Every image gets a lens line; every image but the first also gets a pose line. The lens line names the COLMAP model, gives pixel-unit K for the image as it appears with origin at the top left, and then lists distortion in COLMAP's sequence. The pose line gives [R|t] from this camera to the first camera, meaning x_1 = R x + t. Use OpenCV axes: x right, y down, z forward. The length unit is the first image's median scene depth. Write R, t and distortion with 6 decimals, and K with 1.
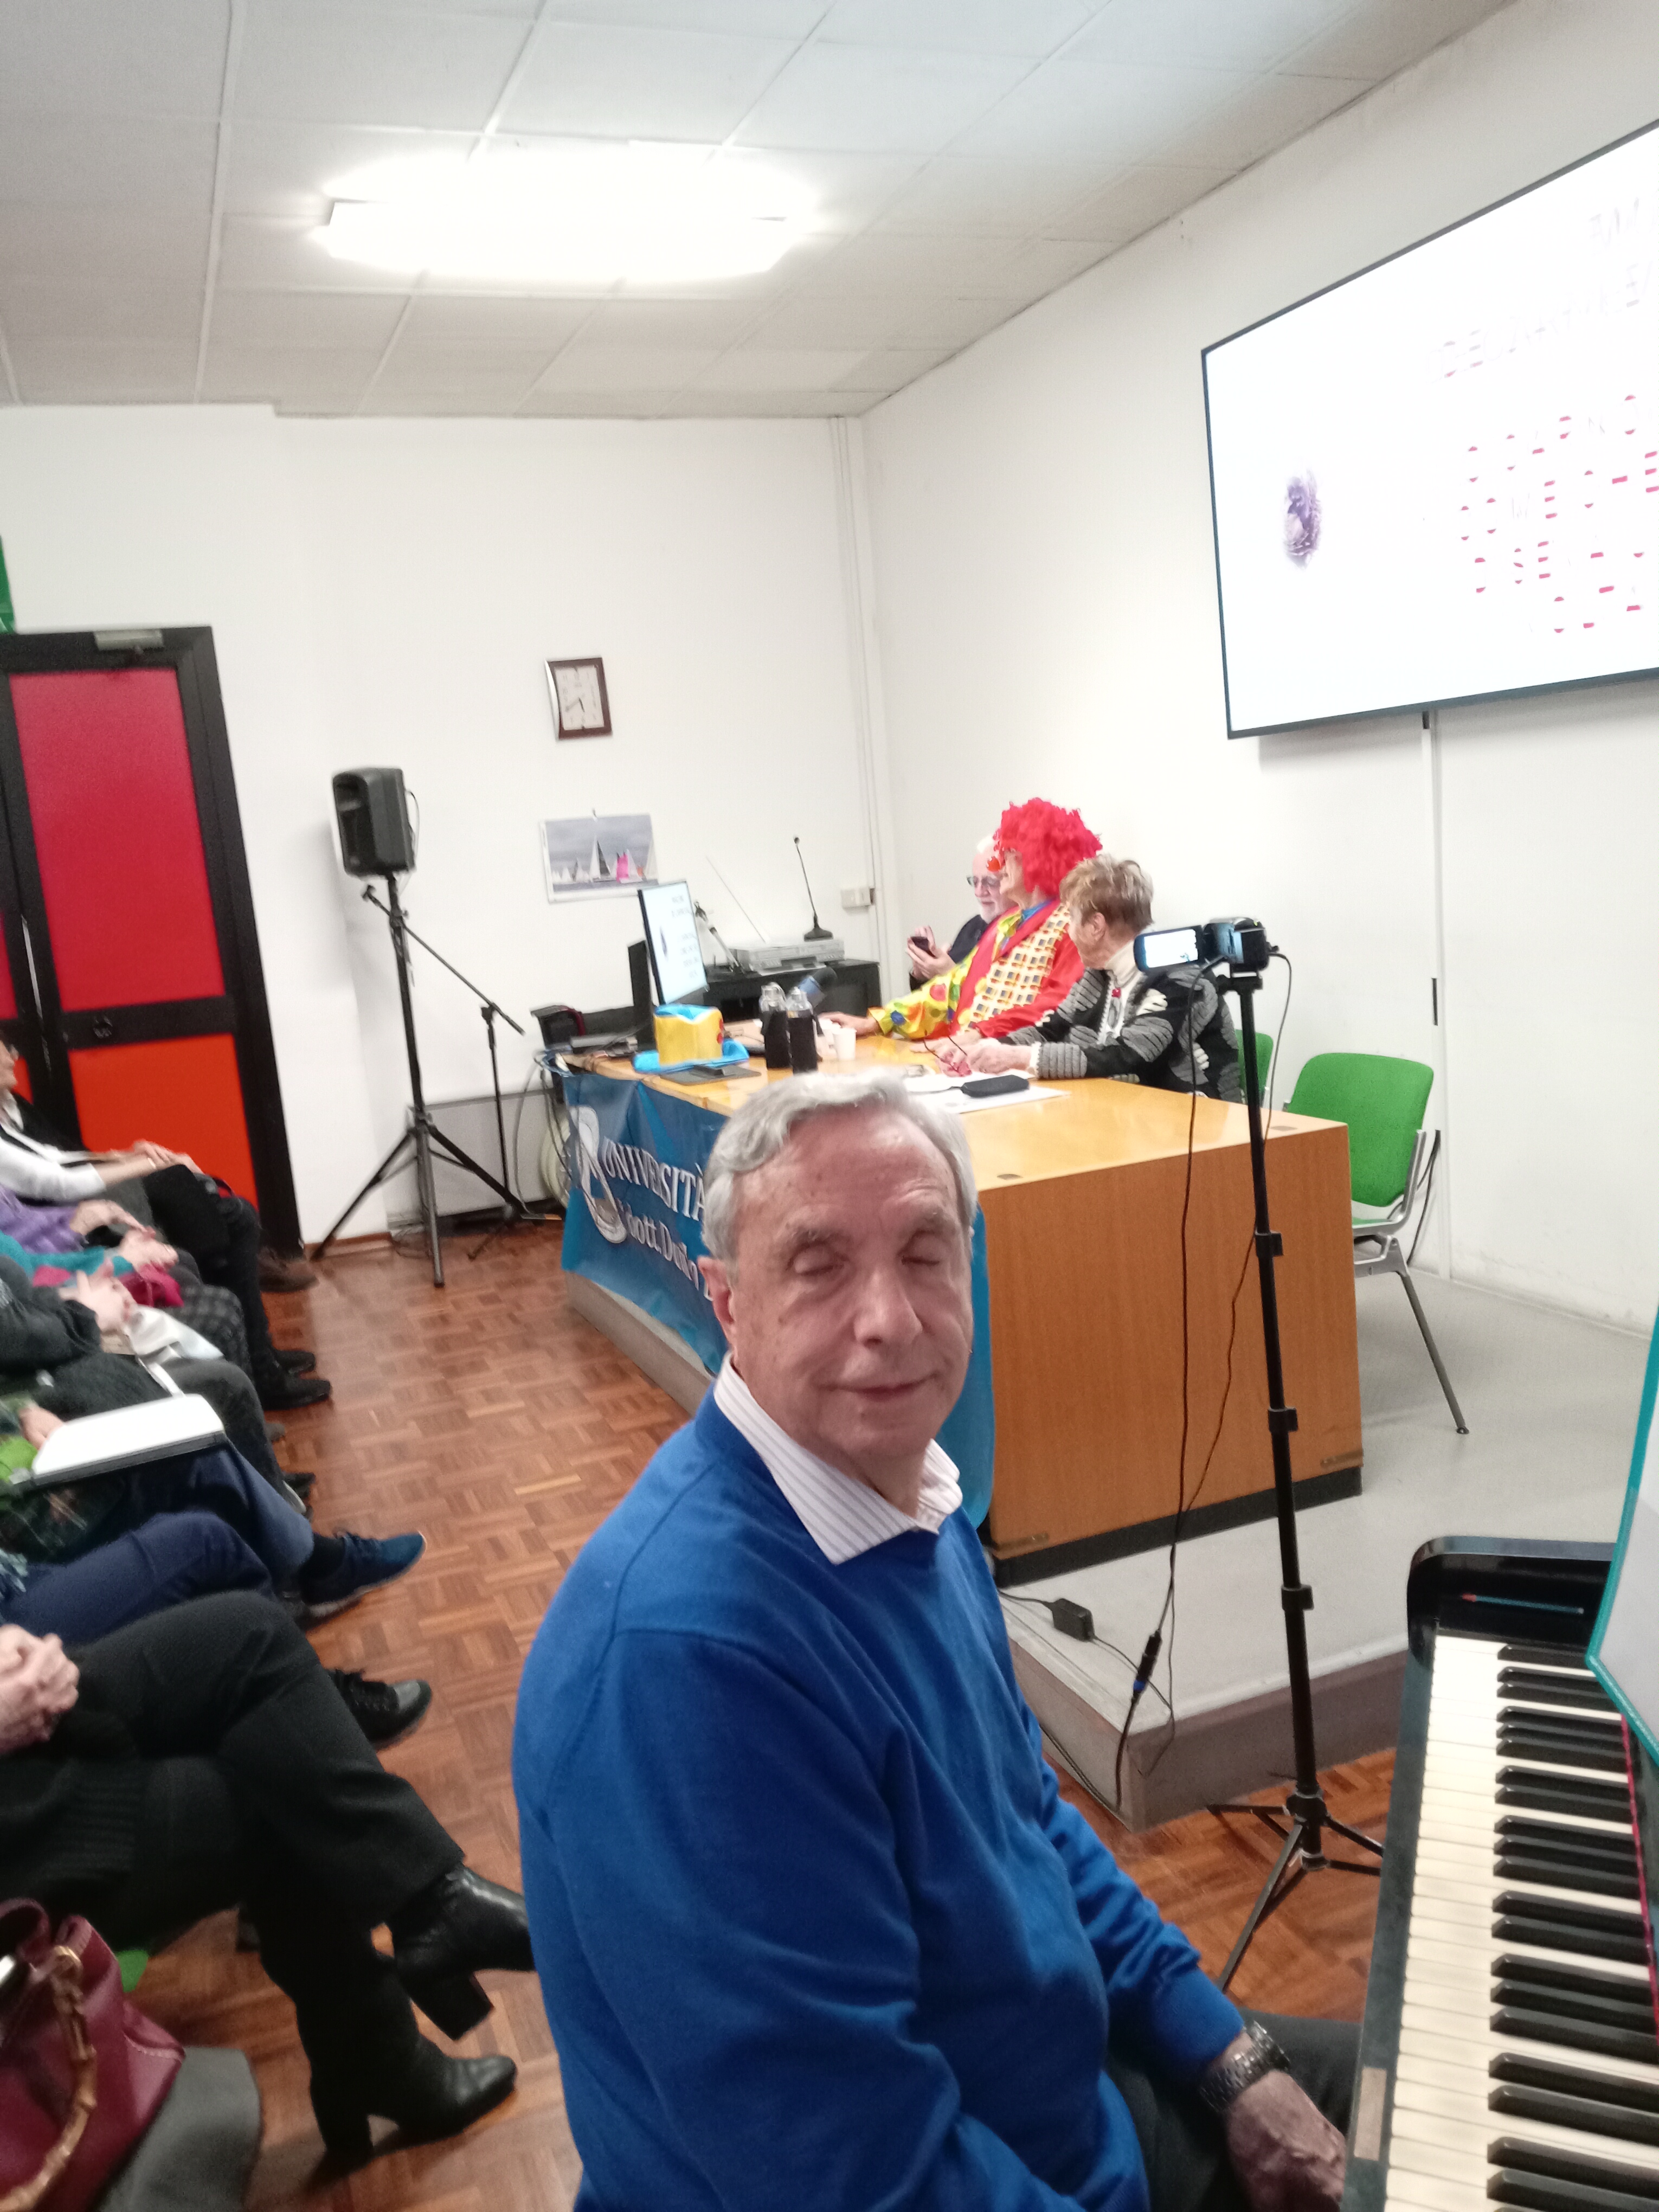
lens RADIAL K [[1728.4, 0, 828.5], [0, 1728.4, 1133.8], [0, 0, 1]] dist [0.156820, -0.436162]
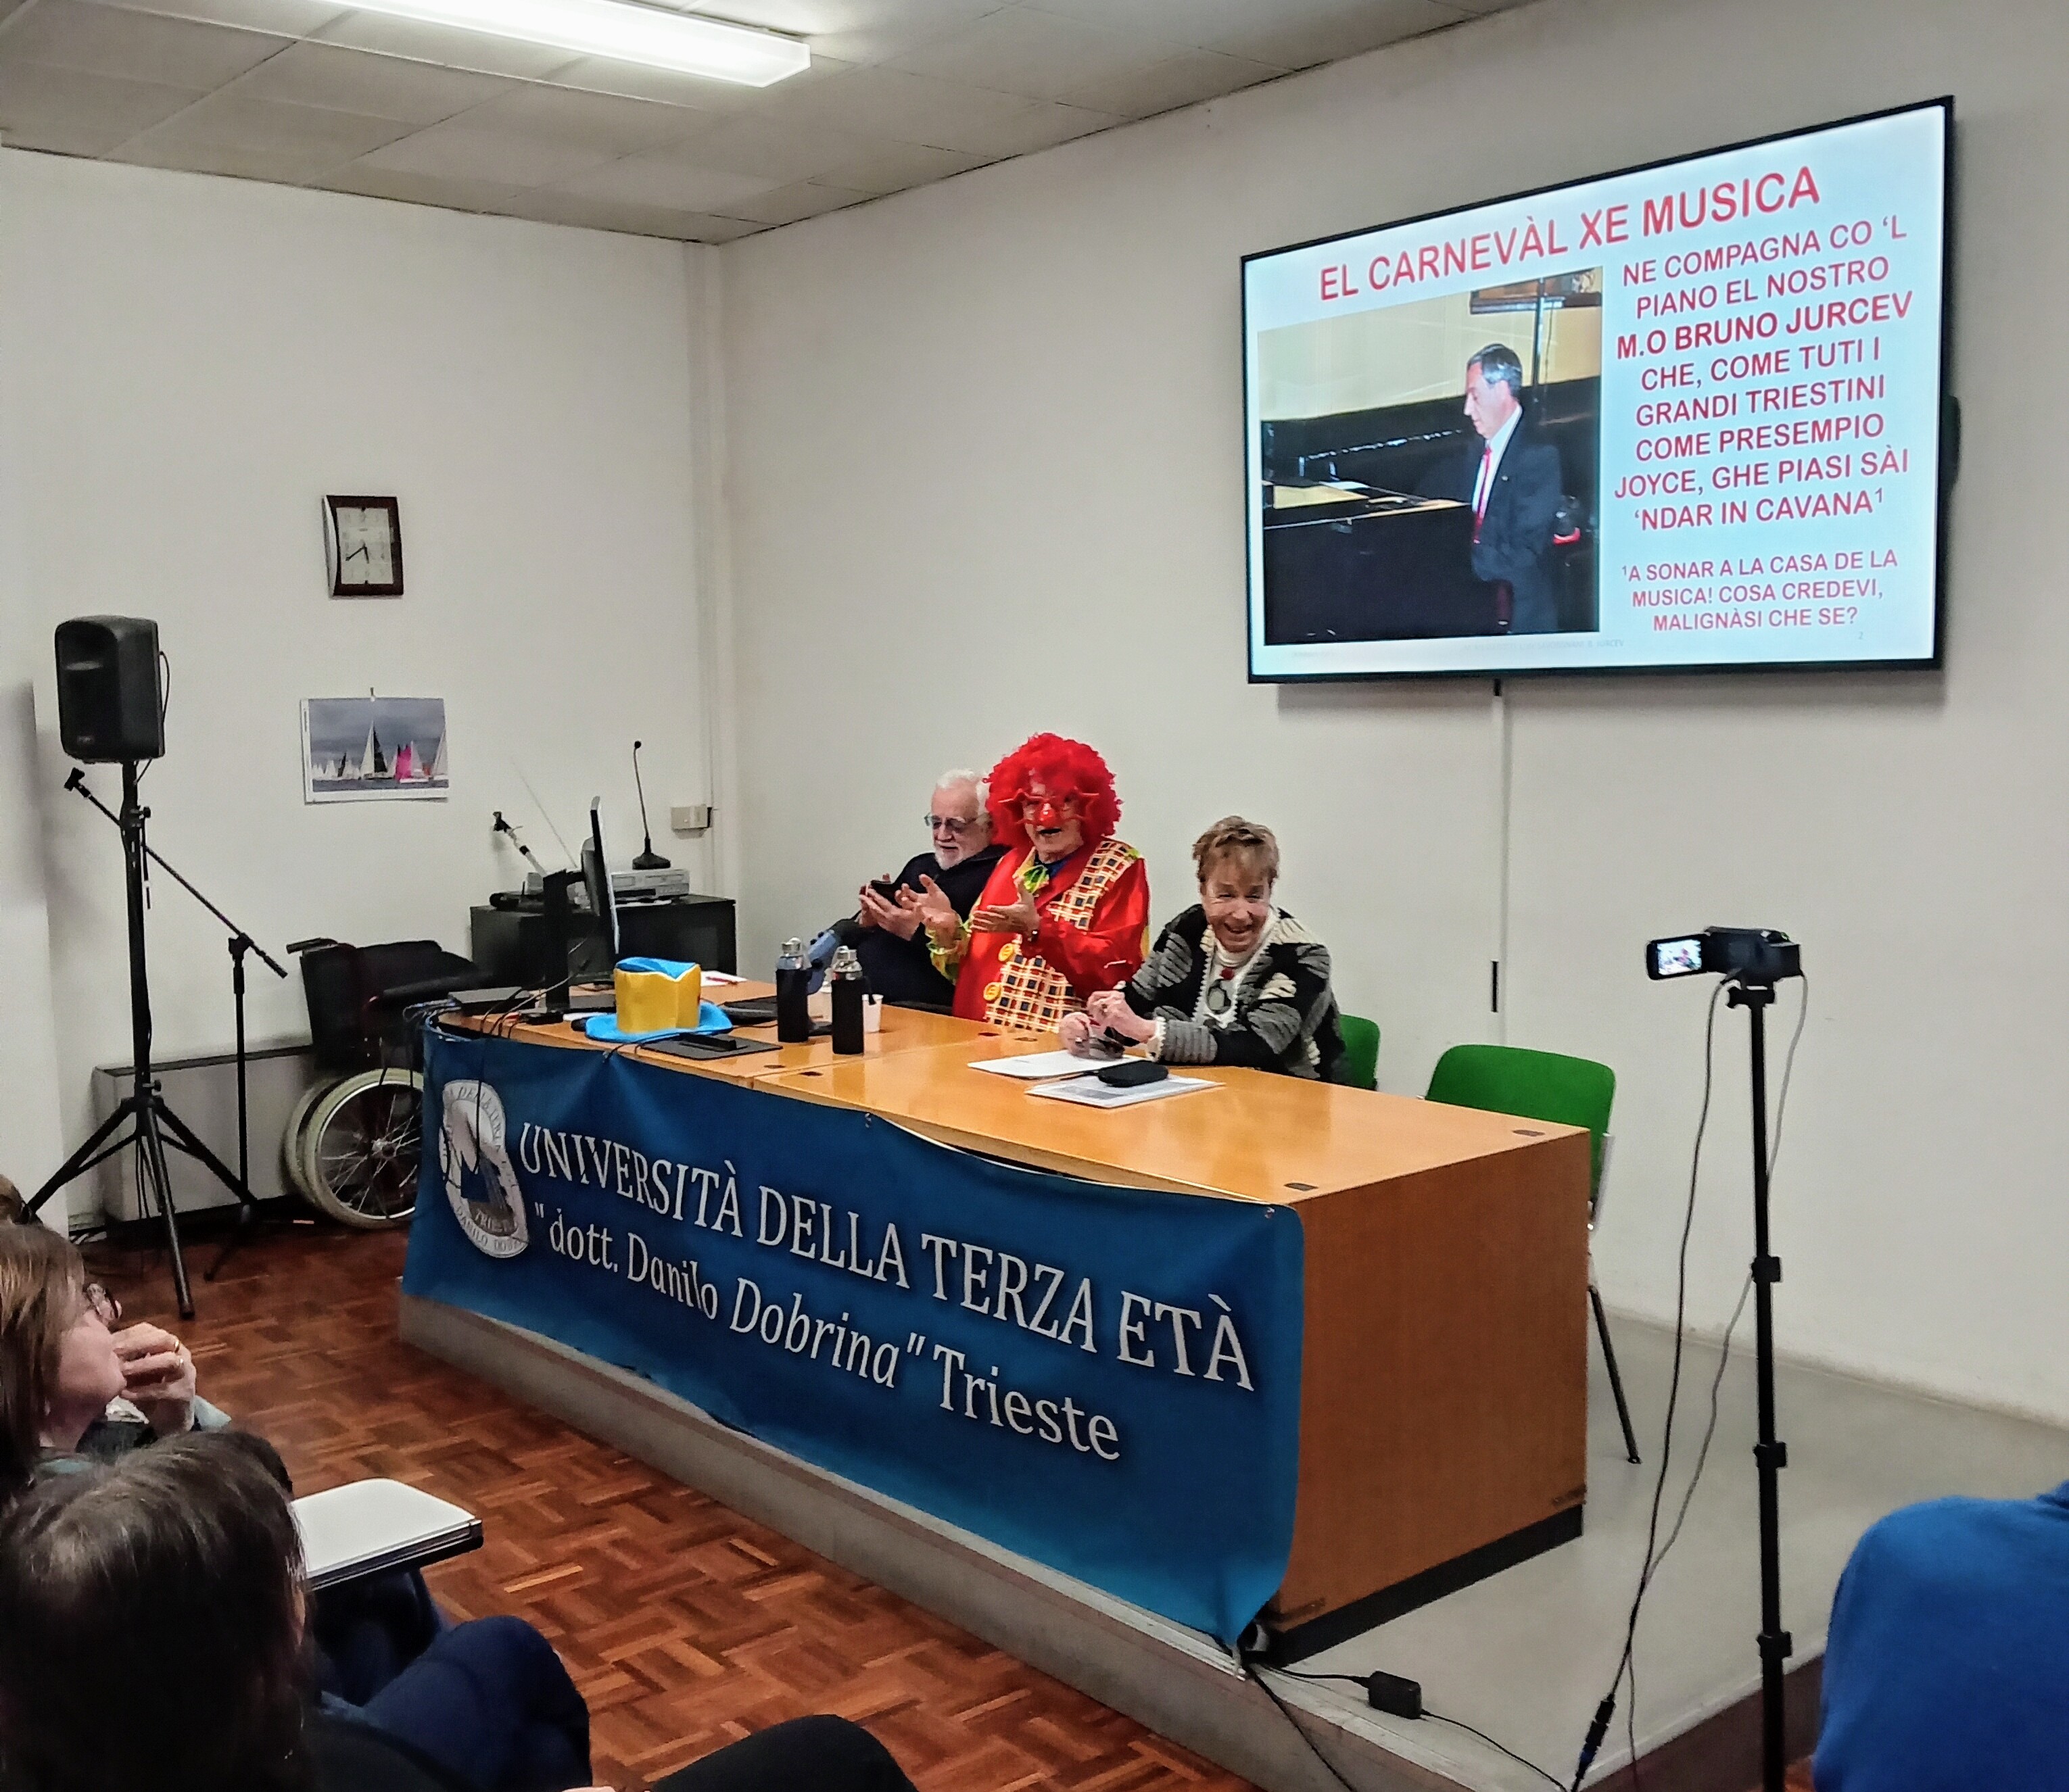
lens RADIAL K [[2160.0, 0, 1087.2], [0, 2160.0, 925.5], [0, 0, 1]] dist [0.101548, -0.303834]
pose [[0.944177, 0.042508, 0.326683, -0.162821], [-0.015788, 0.996340, -0.084013, -0.005902], [-0.329059, 0.074166, 0.941392, -0.004905]]
